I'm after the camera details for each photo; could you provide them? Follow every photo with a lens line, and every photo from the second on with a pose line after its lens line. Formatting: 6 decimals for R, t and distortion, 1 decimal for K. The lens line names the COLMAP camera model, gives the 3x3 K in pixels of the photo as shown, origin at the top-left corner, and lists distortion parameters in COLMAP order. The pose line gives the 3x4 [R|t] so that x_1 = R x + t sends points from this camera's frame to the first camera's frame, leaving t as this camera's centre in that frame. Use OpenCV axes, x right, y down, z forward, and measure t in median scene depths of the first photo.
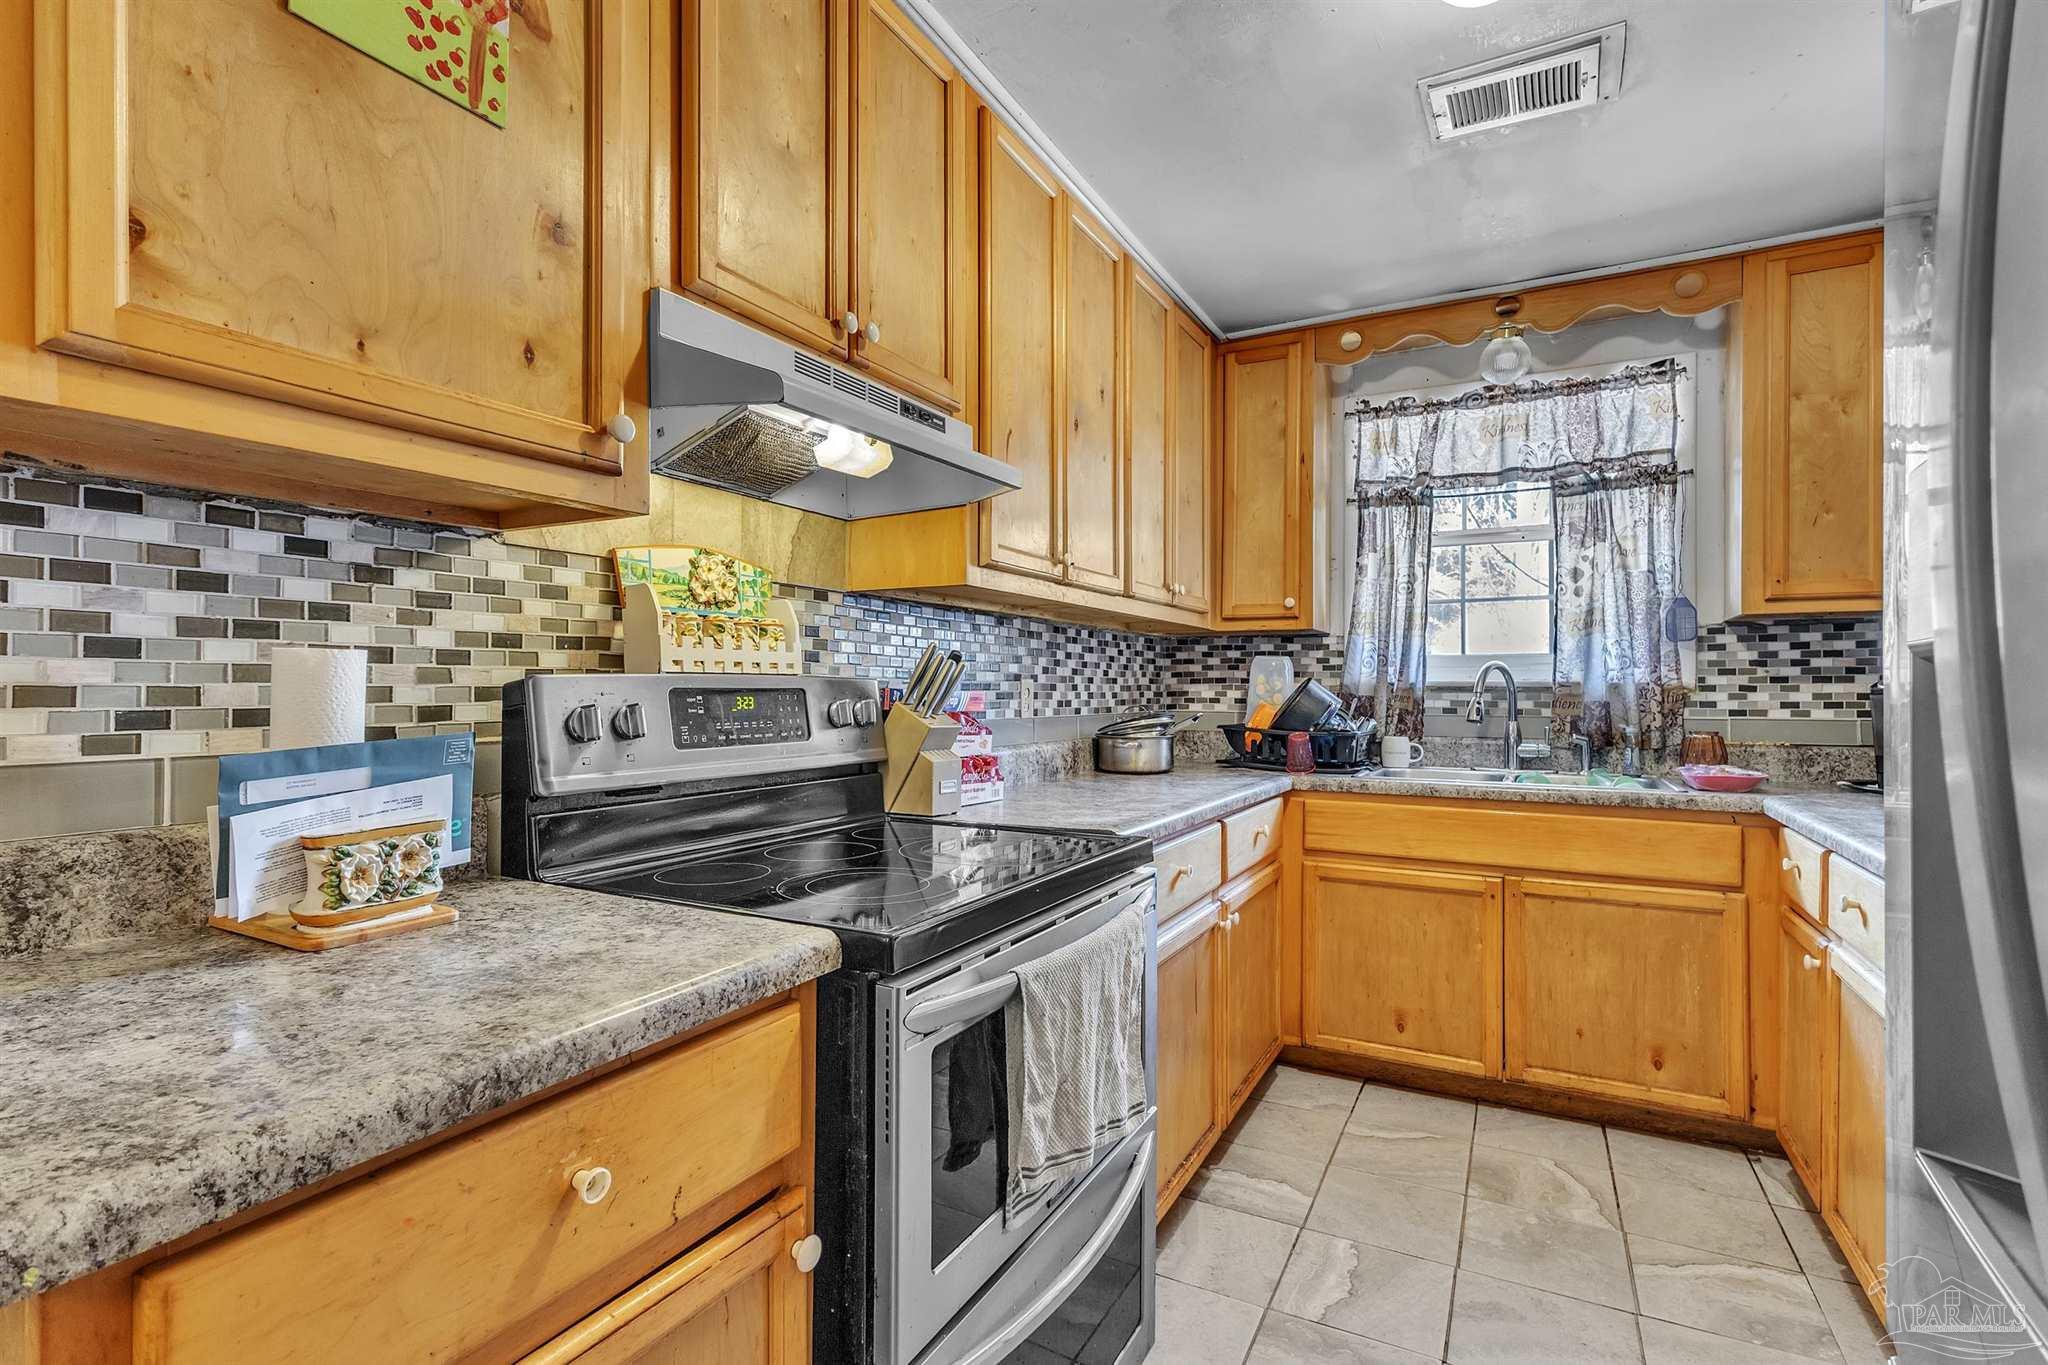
lens RADIAL K [[960.0, 0, 1026.9], [0, 960.0, 678.3], [0, 0, 1]] dist [0.001393, 0.001649]
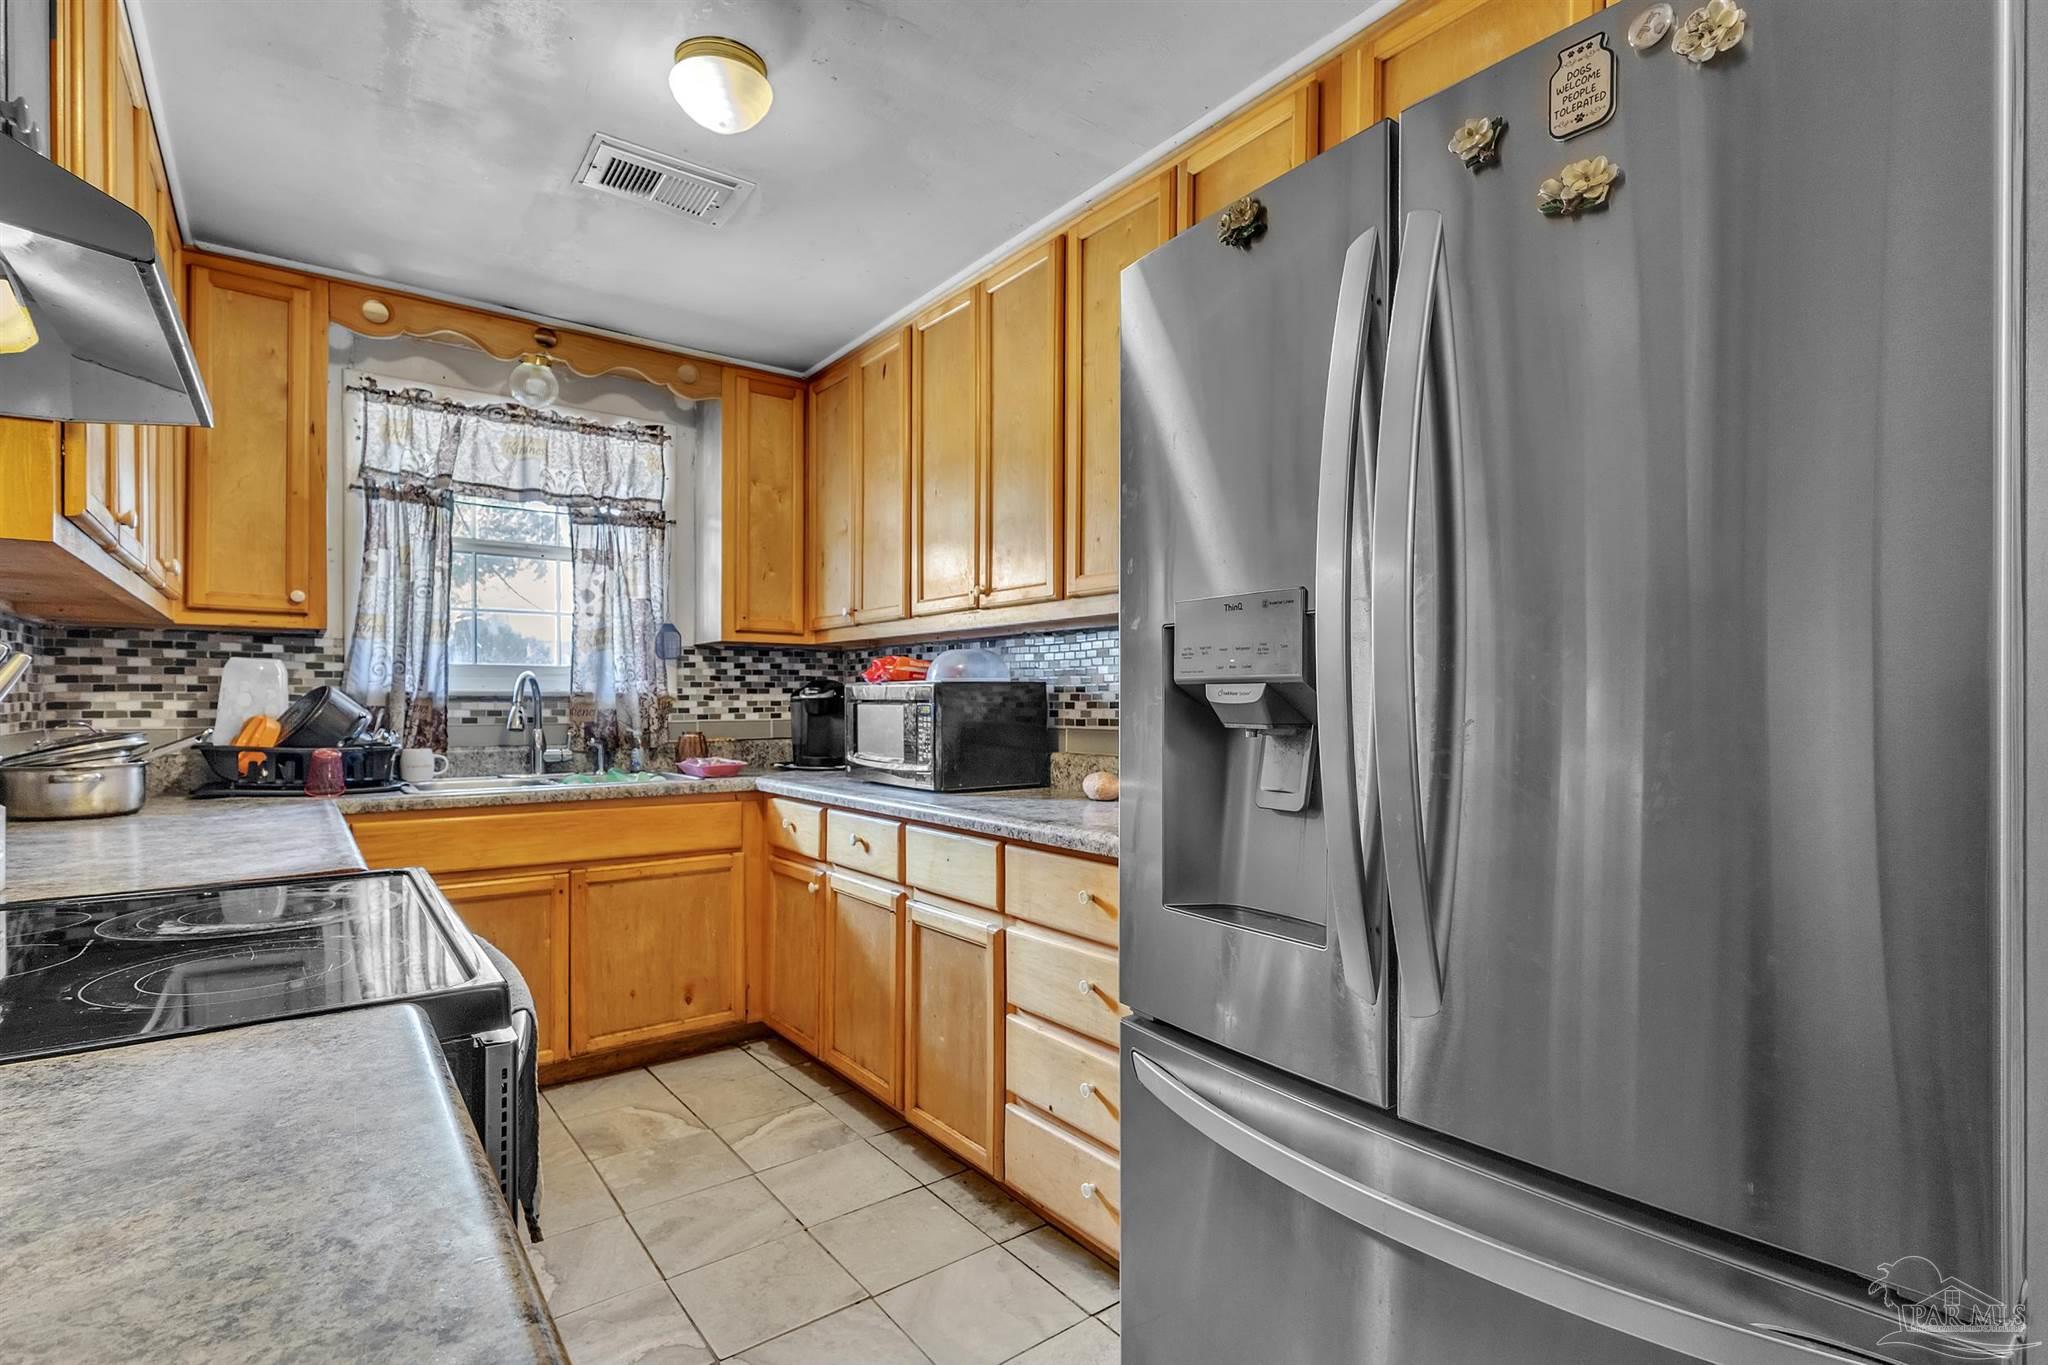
lens RADIAL K [[960.0, 0, 1025.2], [0, 960.0, 698.5], [0, 0, 1]] dist [0.001393, 0.001649]
pose [[0.425682, -0.001450, 0.904872, -0.226802], [-0.009109, 0.999941, 0.005888, 0.000122], [-0.904827, -0.010749, 0.425644, 0.064280]]
